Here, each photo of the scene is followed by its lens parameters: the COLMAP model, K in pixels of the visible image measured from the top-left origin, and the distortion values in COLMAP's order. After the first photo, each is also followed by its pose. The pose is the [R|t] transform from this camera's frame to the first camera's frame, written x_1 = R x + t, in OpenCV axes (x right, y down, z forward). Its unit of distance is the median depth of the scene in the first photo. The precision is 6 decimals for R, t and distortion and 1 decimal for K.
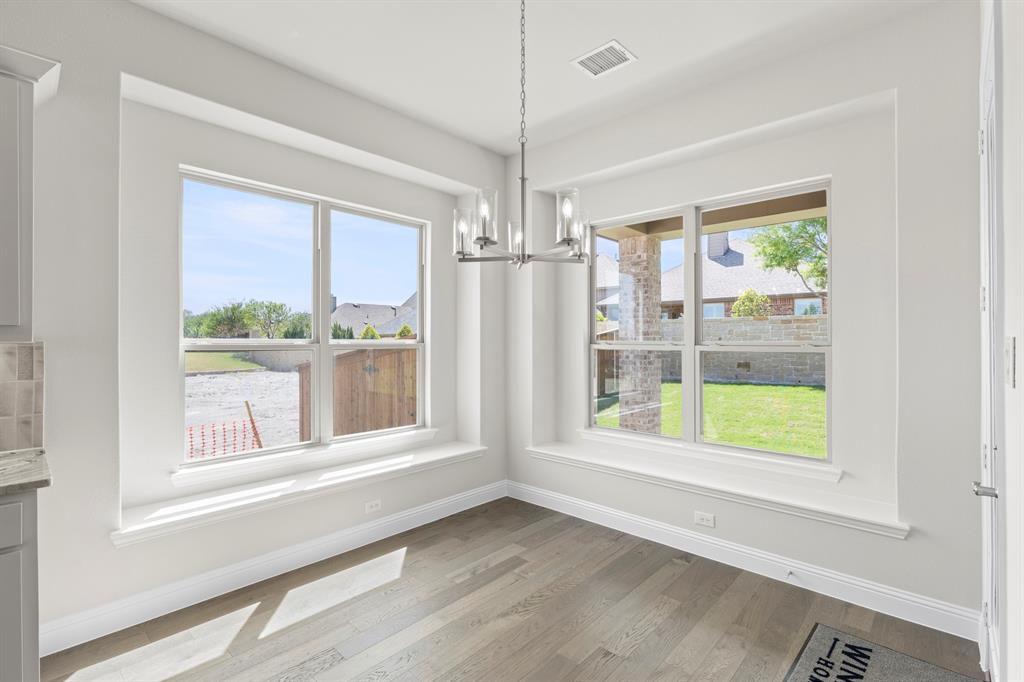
lens RADIAL K [[473.6, 0, 515.7], [0, 473.6, 334.1], [0, 0, 1]] dist [-0.000715, -0.000364]
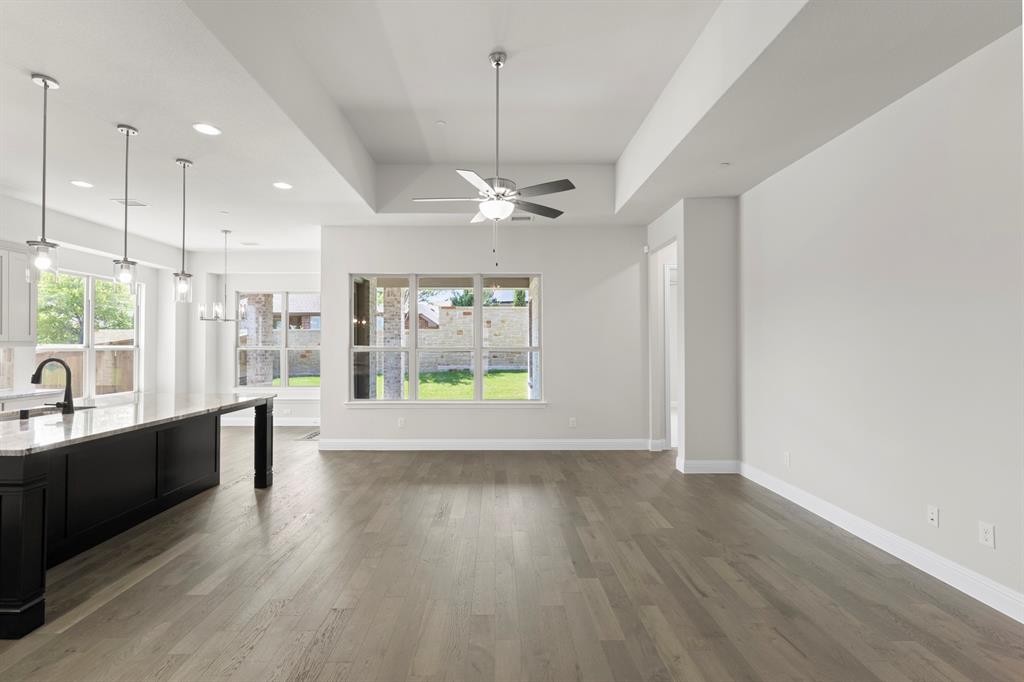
lens RADIAL K [[462.3, 0, 491.6], [0, 462.3, 336.4], [0, 0, 1]] dist [-0.001343, 0.001862]
pose [[0.740360, 0.010352, 0.672131, -0.385029], [-0.006025, 0.999943, -0.008764, -0.017406], [-0.672183, 0.002439, 0.740381, -1.285359]]
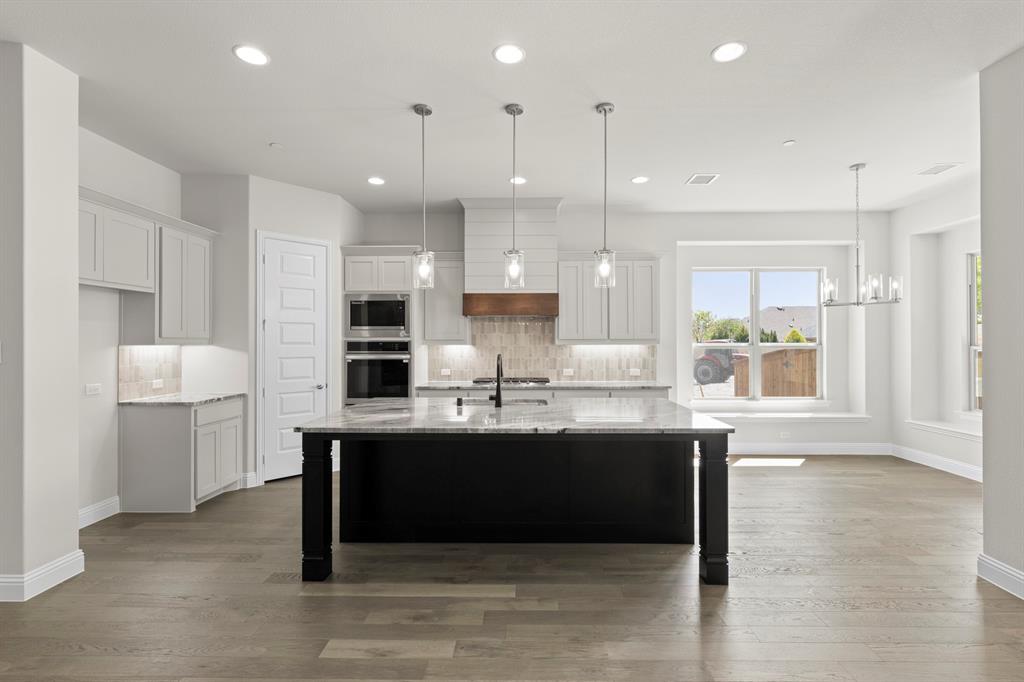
lens RADIAL K [[462.3, 0, 528.7], [0, 462.3, 342.8], [0, 0, 1]] dist [-0.001343, 0.001862]
pose [[0.678836, -0.002448, -0.734286, 0.266349], [0.010354, 0.999927, 0.006239, -0.008584], [0.734217, -0.011838, 0.678812, -0.733956]]
